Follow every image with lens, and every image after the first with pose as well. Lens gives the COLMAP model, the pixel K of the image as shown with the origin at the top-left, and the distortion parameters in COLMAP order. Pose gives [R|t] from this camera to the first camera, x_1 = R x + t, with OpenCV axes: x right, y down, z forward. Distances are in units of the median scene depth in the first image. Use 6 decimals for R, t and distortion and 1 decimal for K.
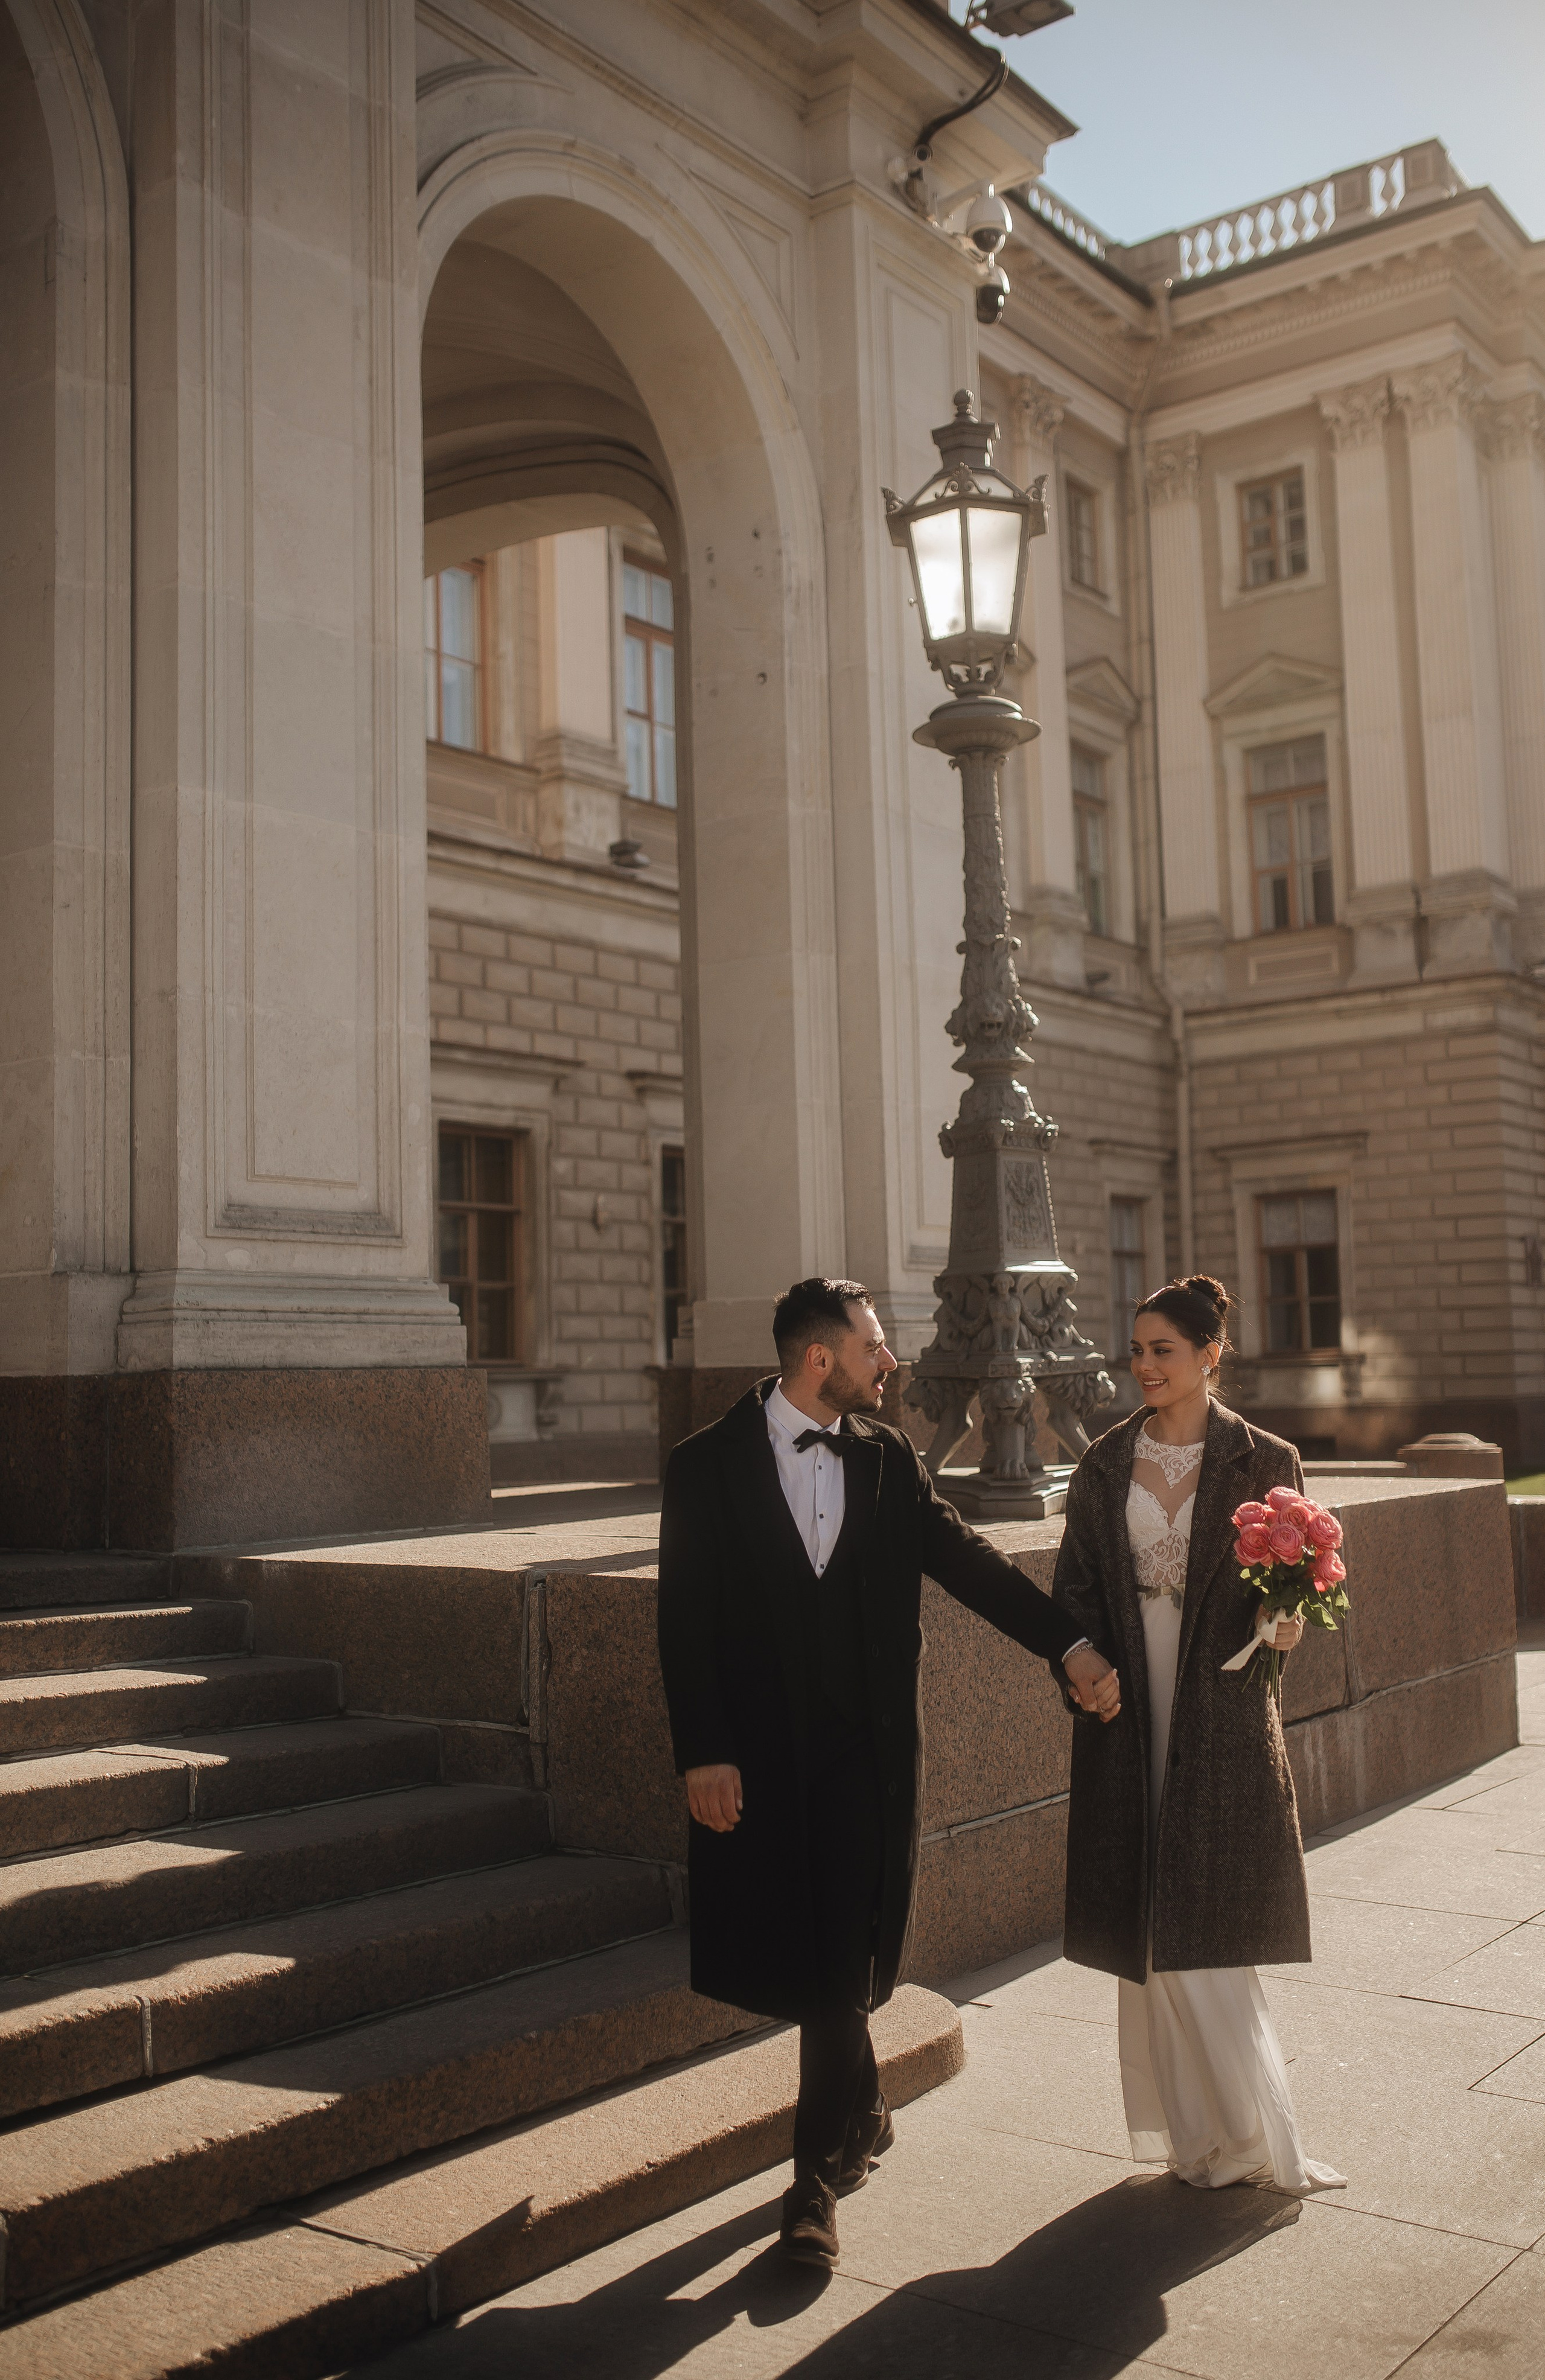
lens RADIAL K [[2353.4, 0, 770.8], [0, 2353.4, 1185.1], [0, 0, 1]] dist [-0.002132, 0.000000]
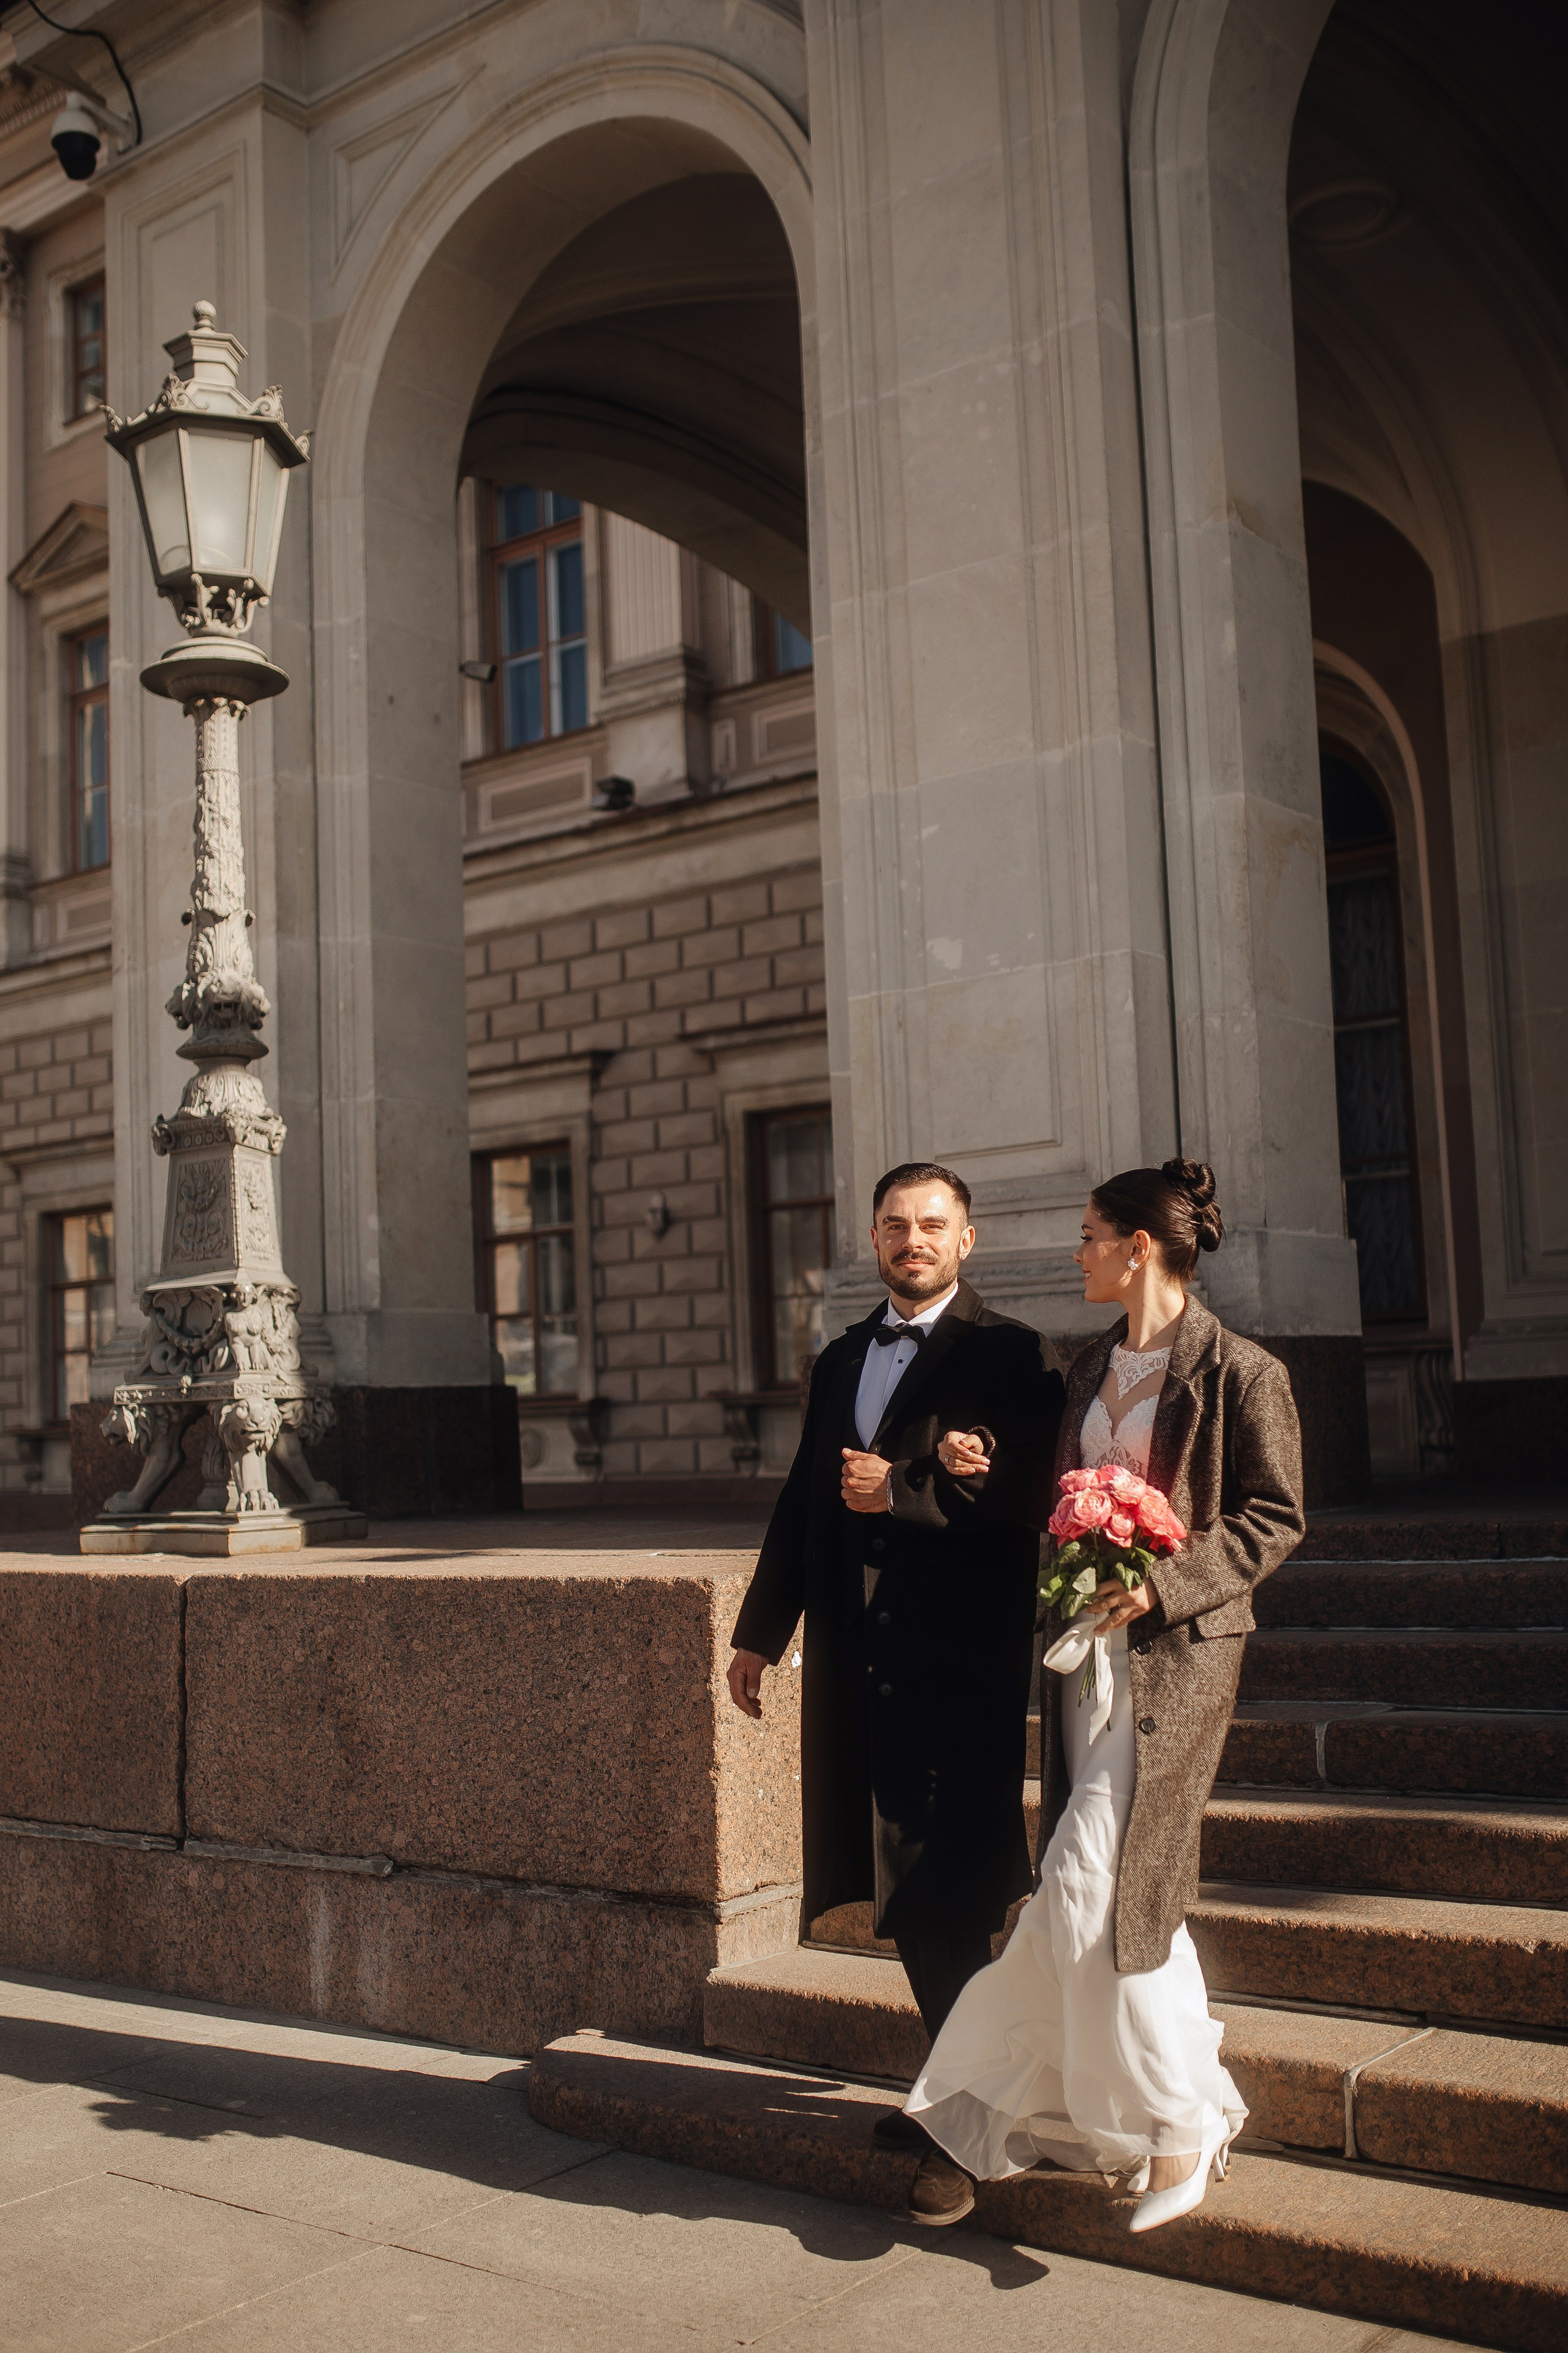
lens RADIAL K [[2513.8, 0, 703.7], [0, 2513.8, 1235.6], [0, 0, 1]] dist [-0.032173, 0.000000]
pose [[-0.004827, -0.066535, -0.997772, 0.838277], [0.131069, 0.989134, -0.066593, 0.082292], [0.991361, -0.131098, 0.003946, 1.014918]]
